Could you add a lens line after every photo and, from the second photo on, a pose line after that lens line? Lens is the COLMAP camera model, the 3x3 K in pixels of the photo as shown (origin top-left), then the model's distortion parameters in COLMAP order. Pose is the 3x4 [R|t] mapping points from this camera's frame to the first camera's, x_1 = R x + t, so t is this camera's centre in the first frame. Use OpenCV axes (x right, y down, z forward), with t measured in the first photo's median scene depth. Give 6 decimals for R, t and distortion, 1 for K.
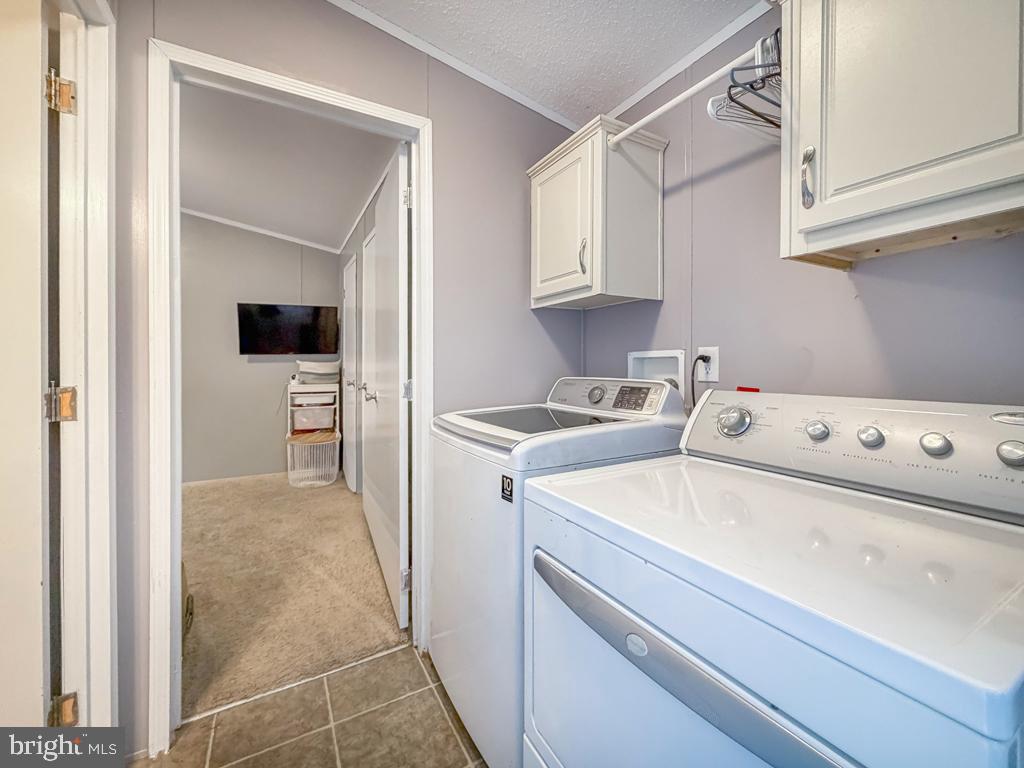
lens RADIAL K [[416.6, 0, 504.6], [0, 416.6, 366.2], [0, 0, 1]] dist [0.000149, -0.000197]
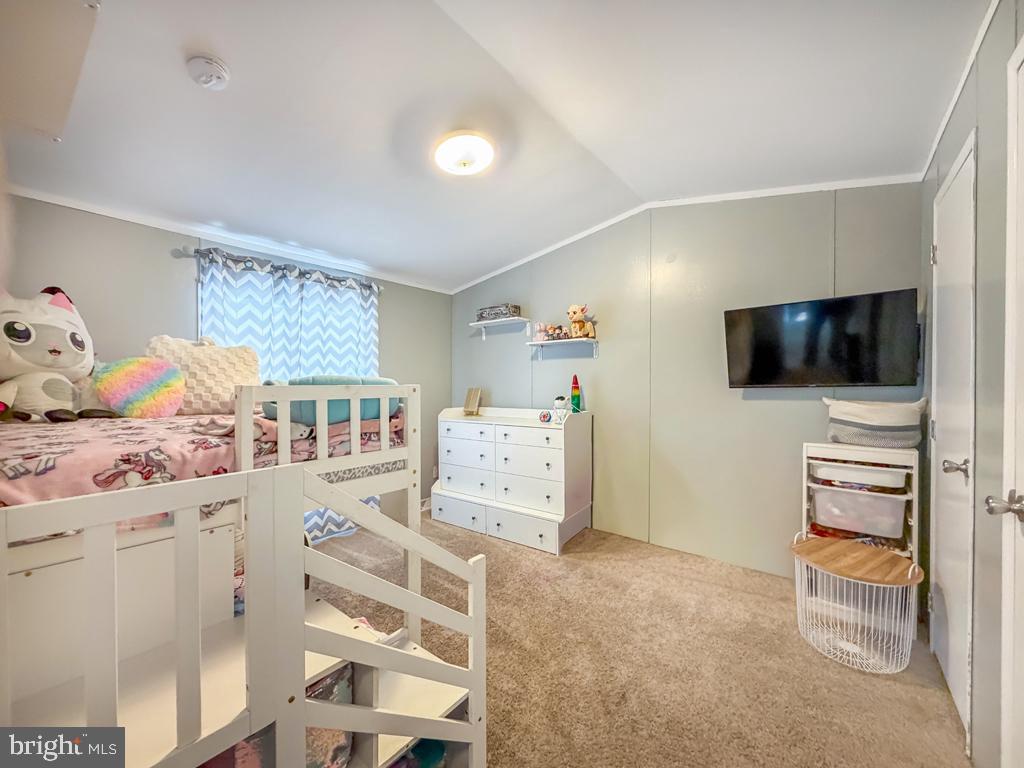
lens RADIAL K [[414.0, 0, 512.0], [0, 414.0, 384.0], [0, 0, 1]] dist [-0.002395, -0.000323]
pose [[0.395645, -0.004857, -0.918391, -0.152831], [-0.016573, 0.999785, -0.012427, -0.019513], [0.918254, 0.020138, 0.395479, 0.396532]]
